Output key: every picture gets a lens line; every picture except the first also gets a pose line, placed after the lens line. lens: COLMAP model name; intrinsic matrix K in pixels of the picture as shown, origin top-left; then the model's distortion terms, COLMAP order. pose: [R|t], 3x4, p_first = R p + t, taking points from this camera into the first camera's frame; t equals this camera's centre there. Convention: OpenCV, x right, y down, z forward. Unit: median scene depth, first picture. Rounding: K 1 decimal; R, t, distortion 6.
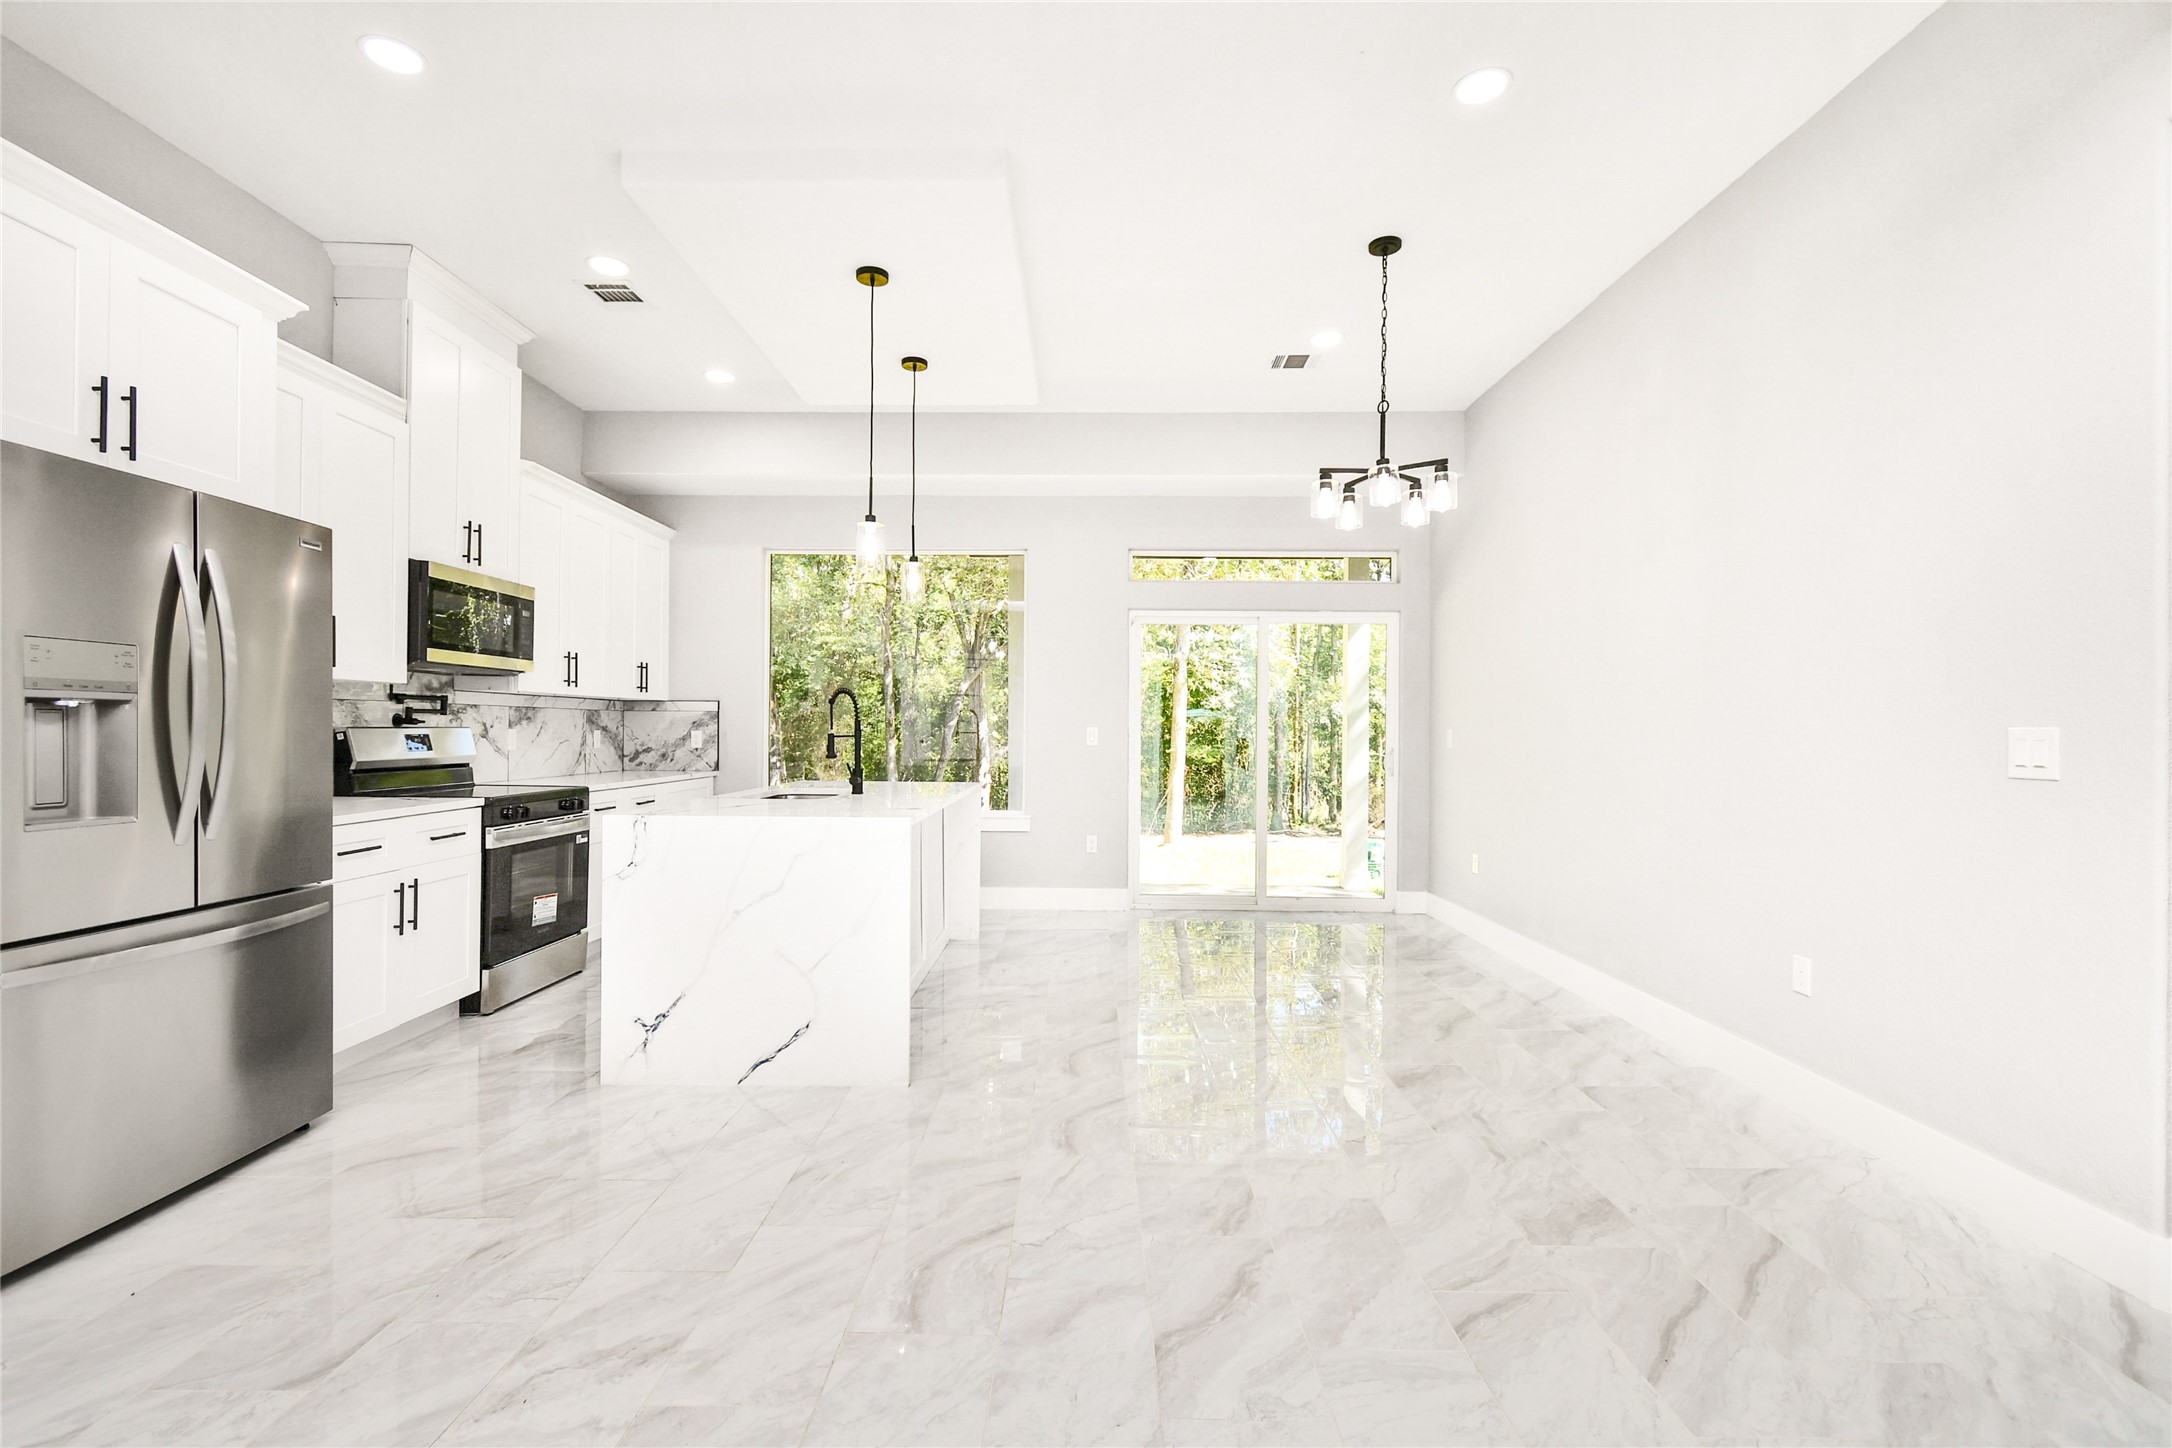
lens RADIAL K [[957.9, 0, 1076.5], [0, 957.9, 731.8], [0, 0, 1]] dist [0.002357, -0.000368]
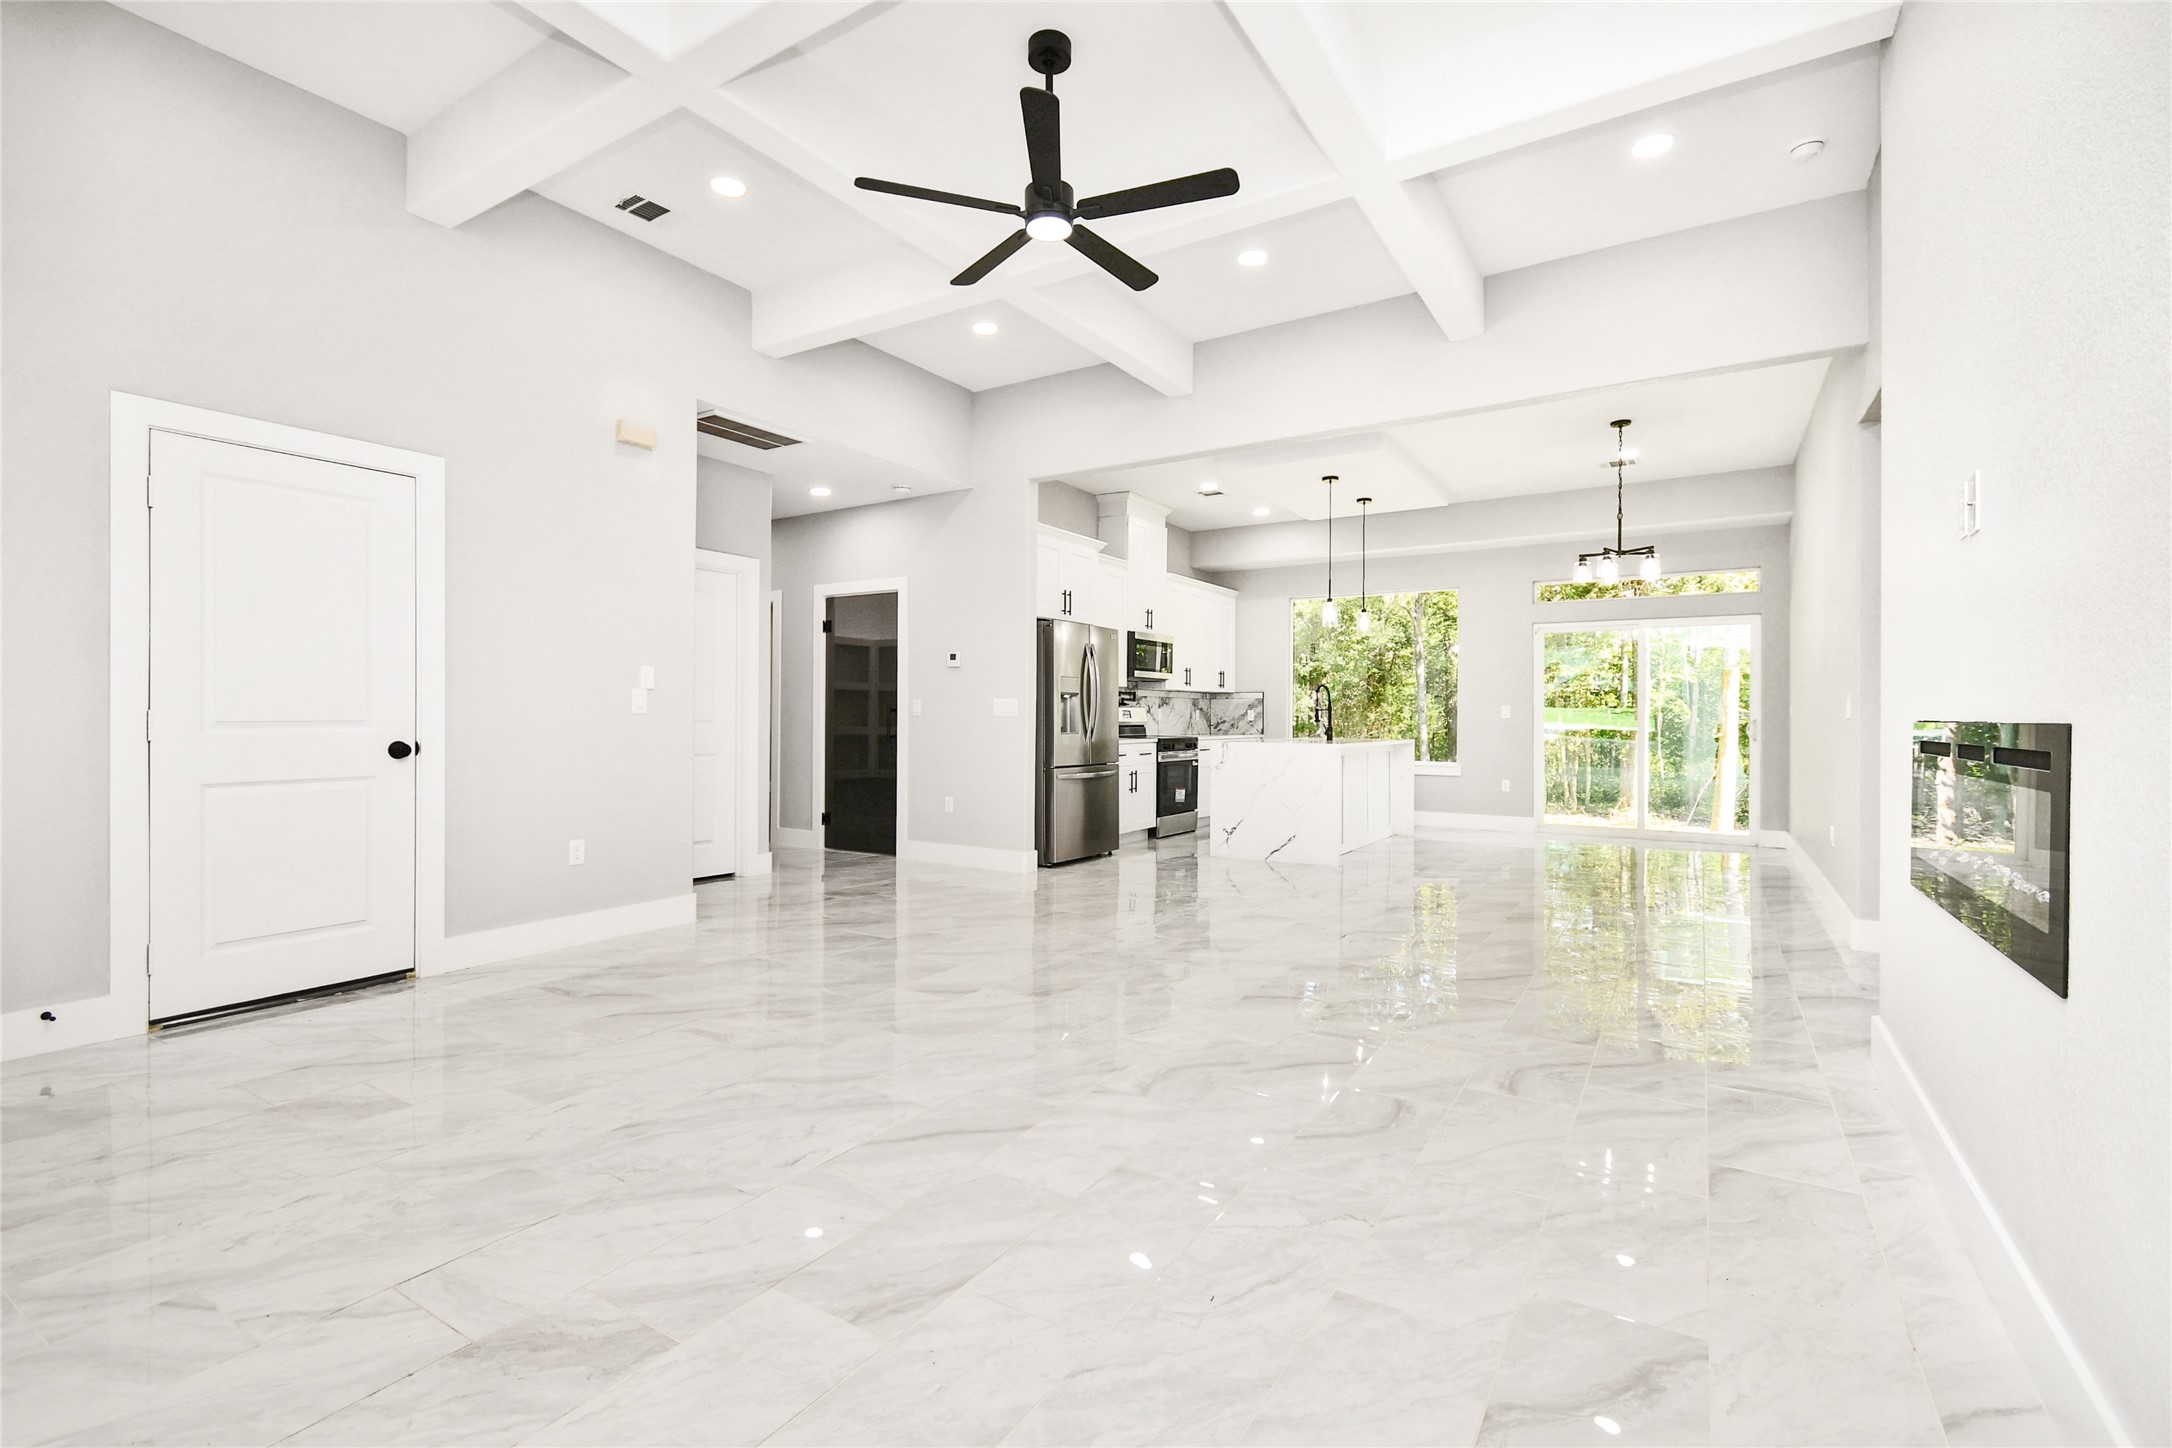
lens RADIAL K [[968.1, 0, 1083.6], [0, 968.1, 711.4], [0, 0, 1]] dist [0.000725, -0.000467]
pose [[0.850157, -0.007739, -0.526473, 0.338337], [0.001958, 0.999932, -0.011536, 0.027455], [0.526526, 0.008777, 0.850114, -0.814725]]
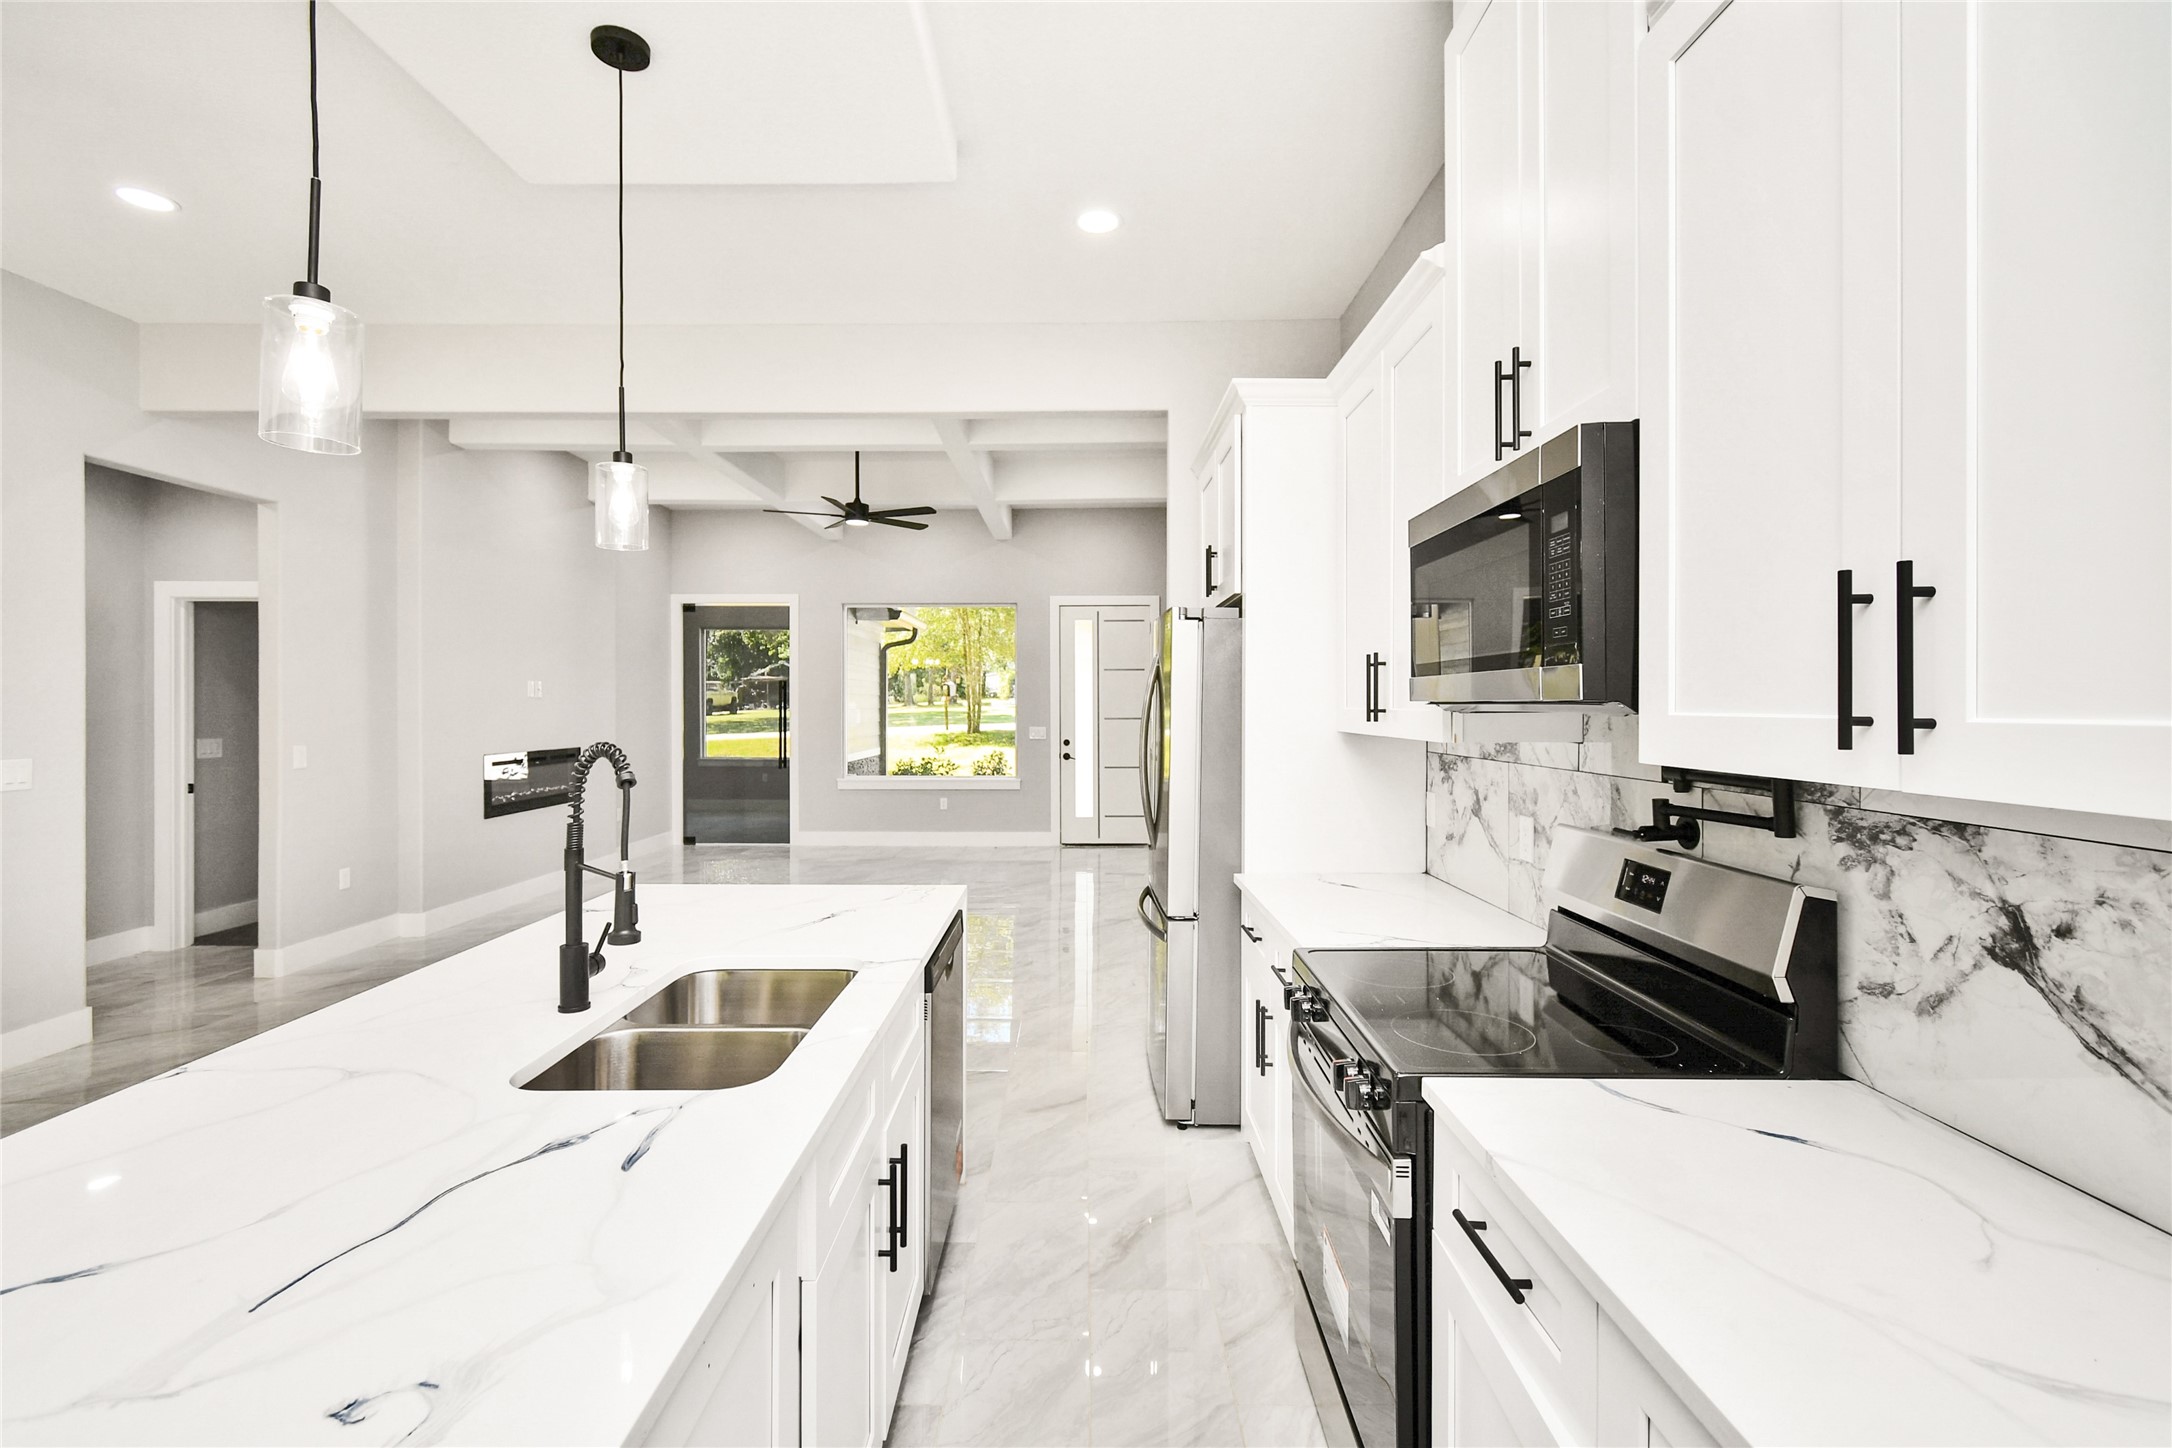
lens RADIAL K [[968.1, 0, 1083.6], [0, 968.1, 711.4], [0, 0, 1]] dist [0.000725, -0.000467]
pose [[-0.999907, -0.010719, -0.008395, -0.408937], [-0.010803, 0.999891, 0.010067, -0.061025], [0.008287, 0.010157, -0.999914, 1.316999]]
